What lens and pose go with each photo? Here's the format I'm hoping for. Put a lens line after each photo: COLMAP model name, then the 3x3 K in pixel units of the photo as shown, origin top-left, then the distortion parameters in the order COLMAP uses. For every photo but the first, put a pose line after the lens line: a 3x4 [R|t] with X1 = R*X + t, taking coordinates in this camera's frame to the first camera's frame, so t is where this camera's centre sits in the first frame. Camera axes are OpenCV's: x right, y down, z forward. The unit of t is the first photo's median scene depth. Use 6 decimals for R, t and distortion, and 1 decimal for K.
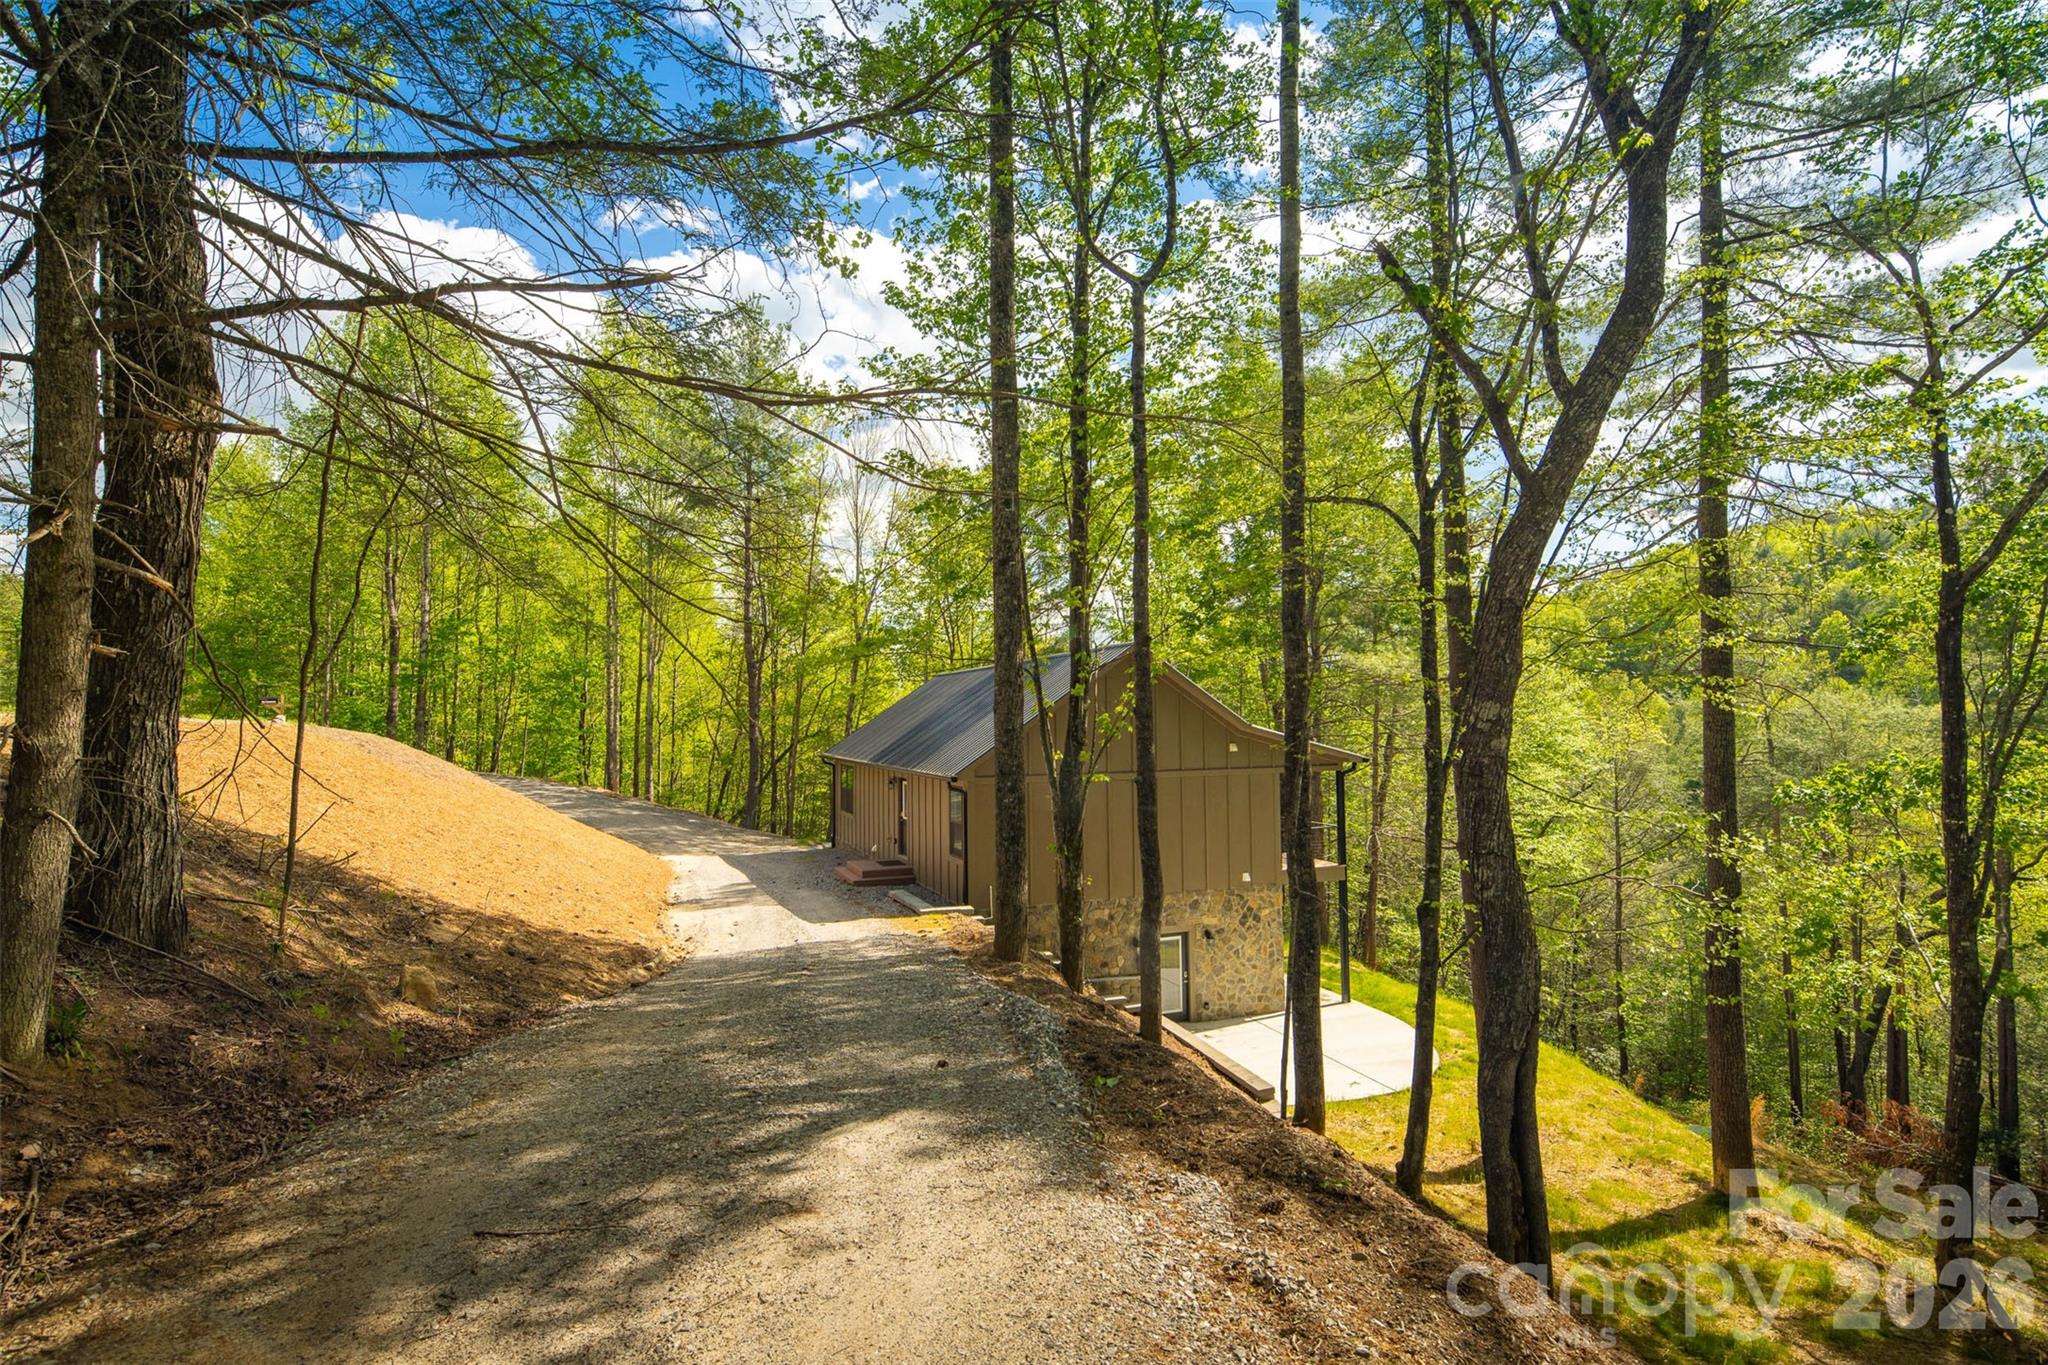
lens RADIAL K [[1091.4, 0, 1021.6], [0, 1091.4, 685.4], [0, 0, 1]] dist [-0.003127, 0.003225]
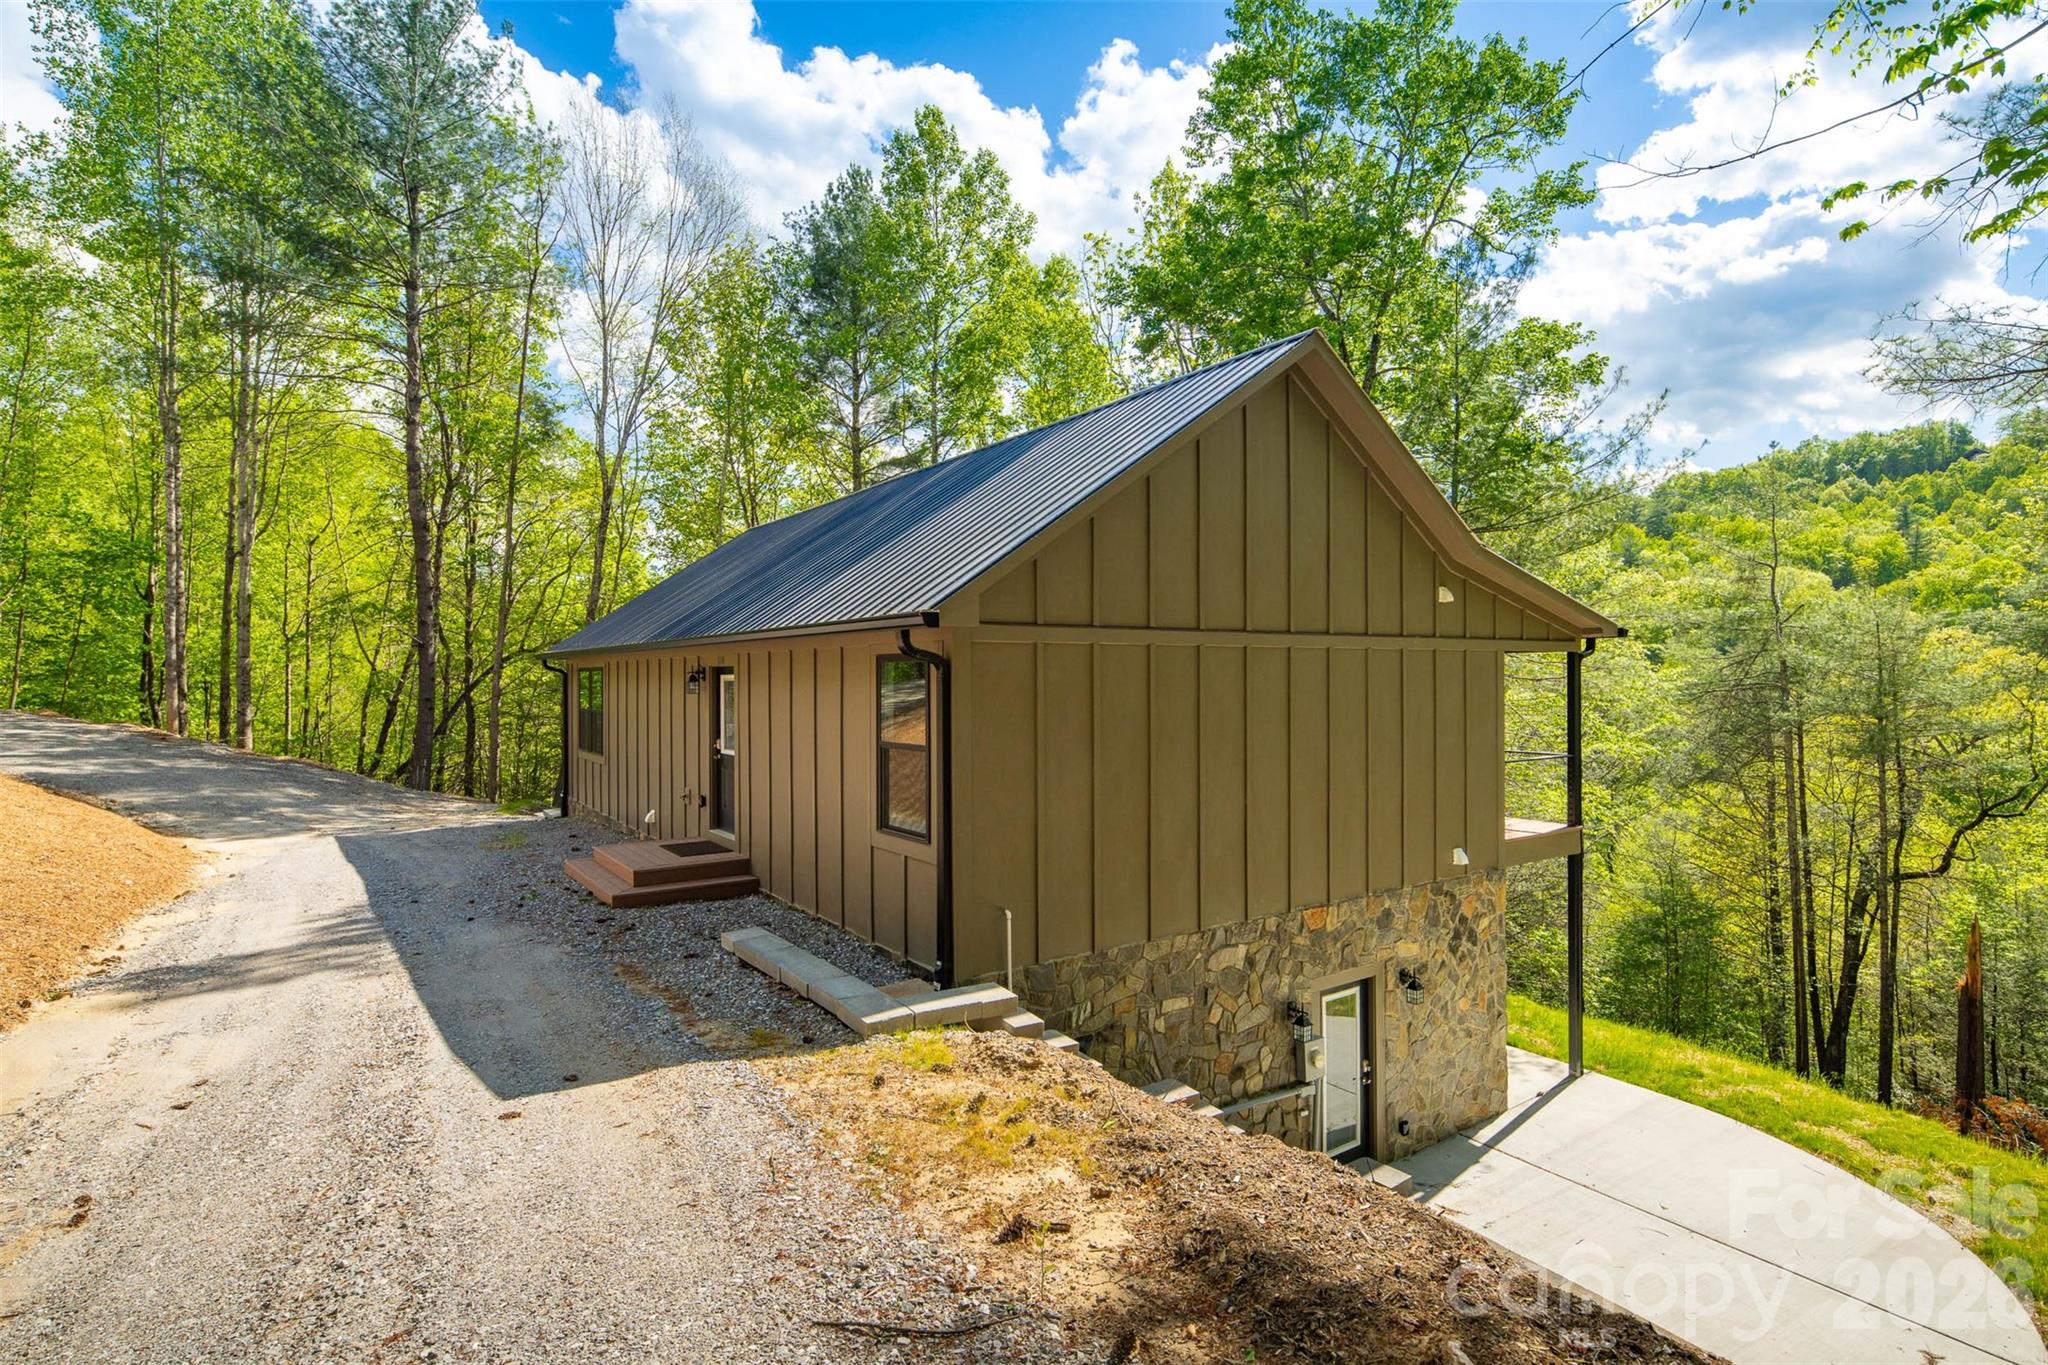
lens RADIAL K [[1035.4, 0, 1034.3], [0, 1035.4, 678.4], [0, 0, 1]] dist [0.000936, 0.000475]
pose [[0.968076, 0.005682, 0.250591, -0.087507], [-0.012220, 0.999624, 0.024541, 0.074470], [-0.250358, -0.026820, 0.967782, 0.517133]]
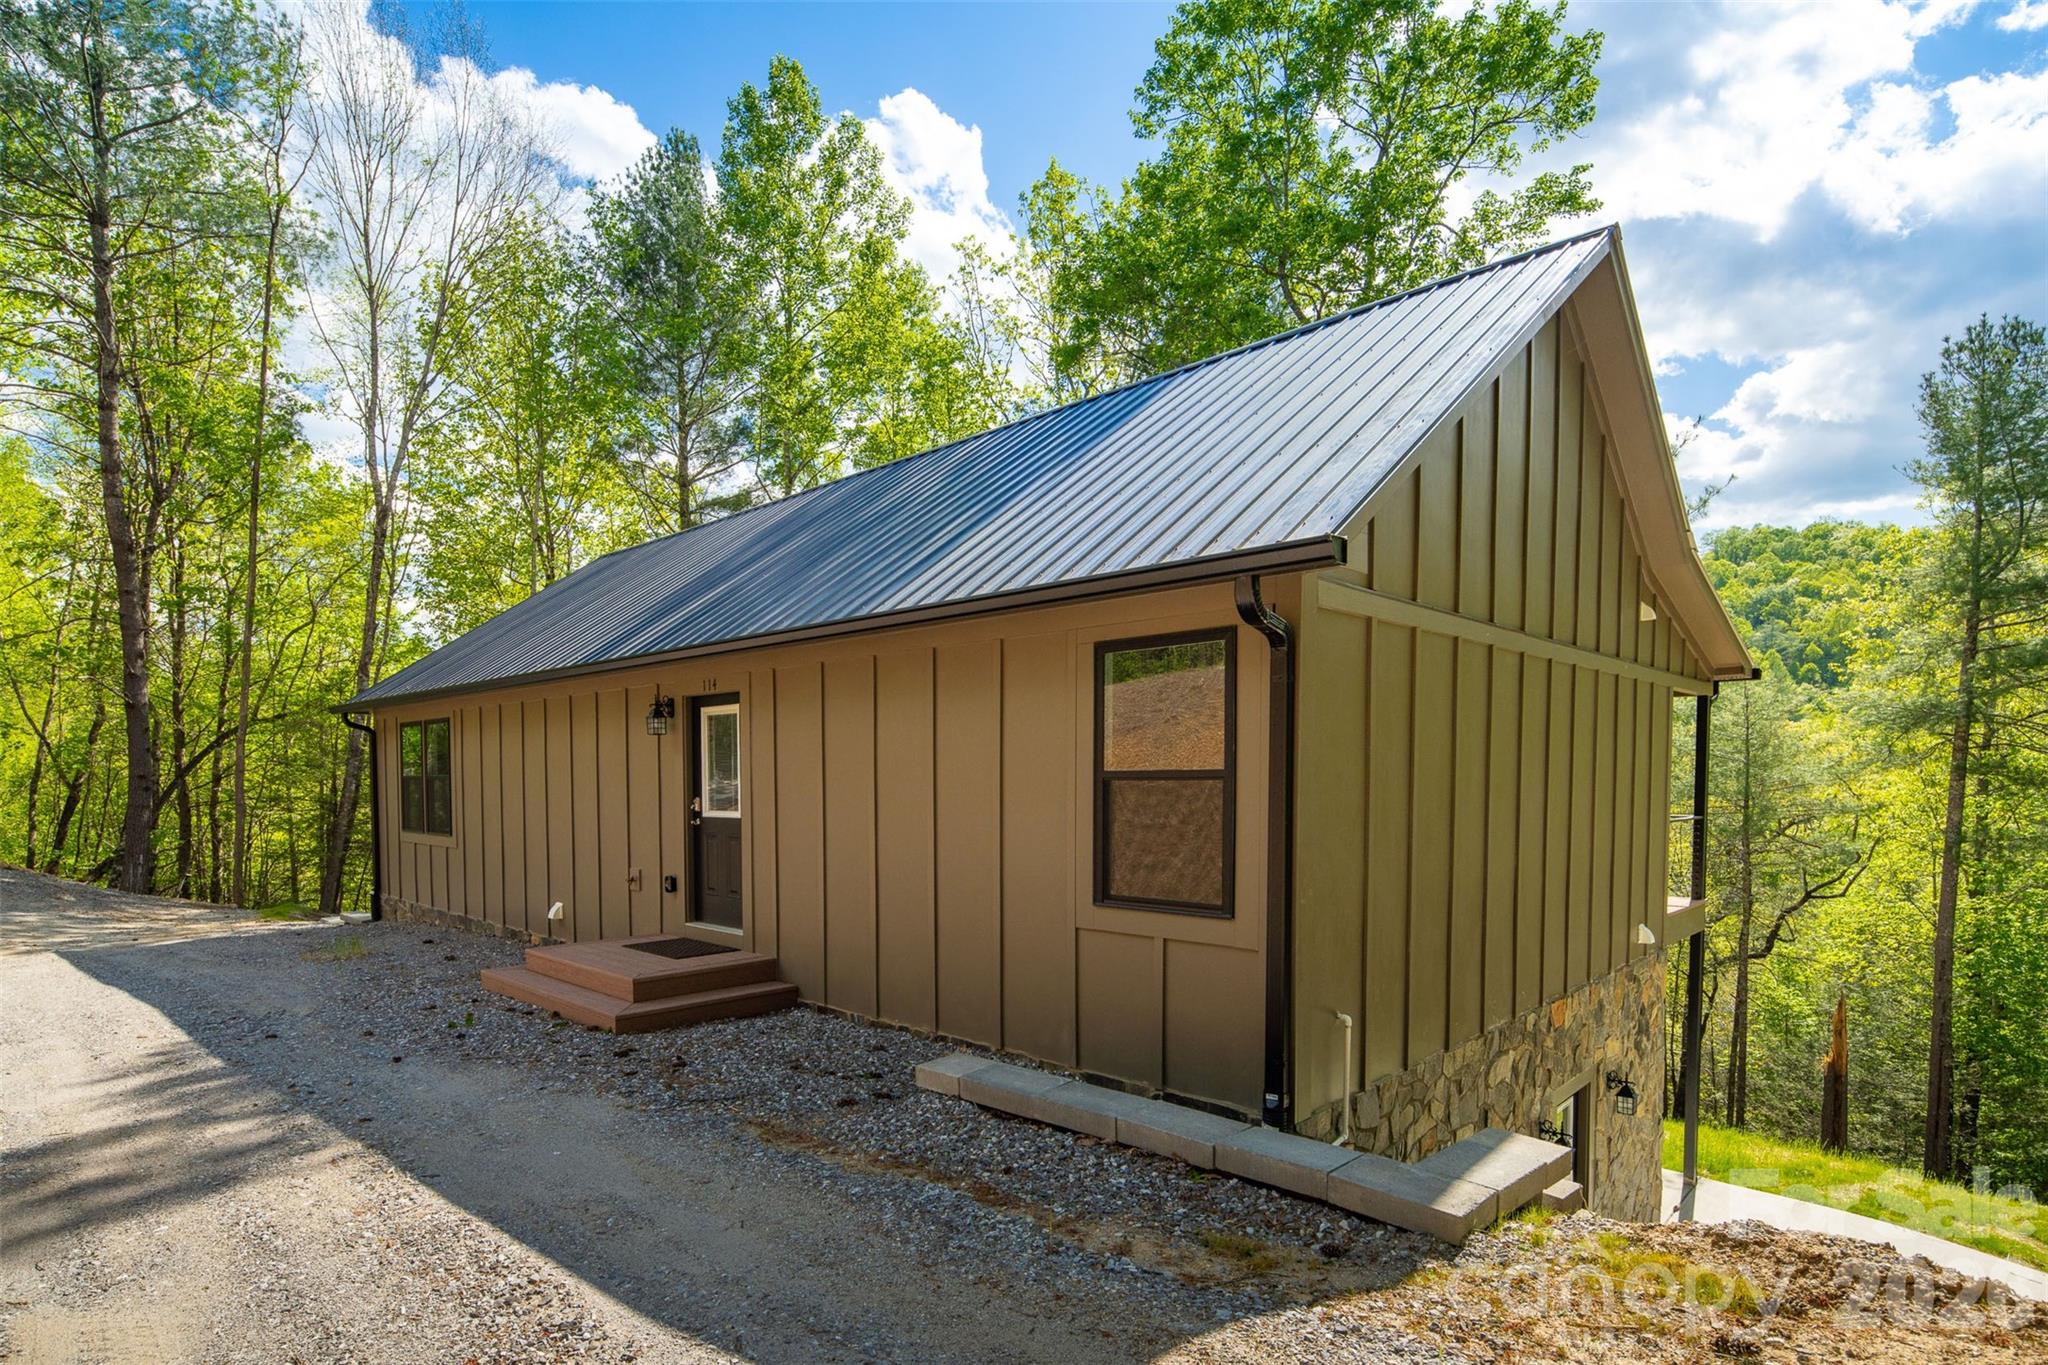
lens RADIAL K [[1091.4, 0, 962.7], [0, 1091.4, 823.8], [0, 0, 1]] dist [-0.003127, 0.003225]
pose [[0.914167, -0.010377, 0.405204, -0.168617], [-0.017051, 0.997803, 0.064022, 0.098211], [-0.404978, -0.065436, 0.911982, 0.639115]]
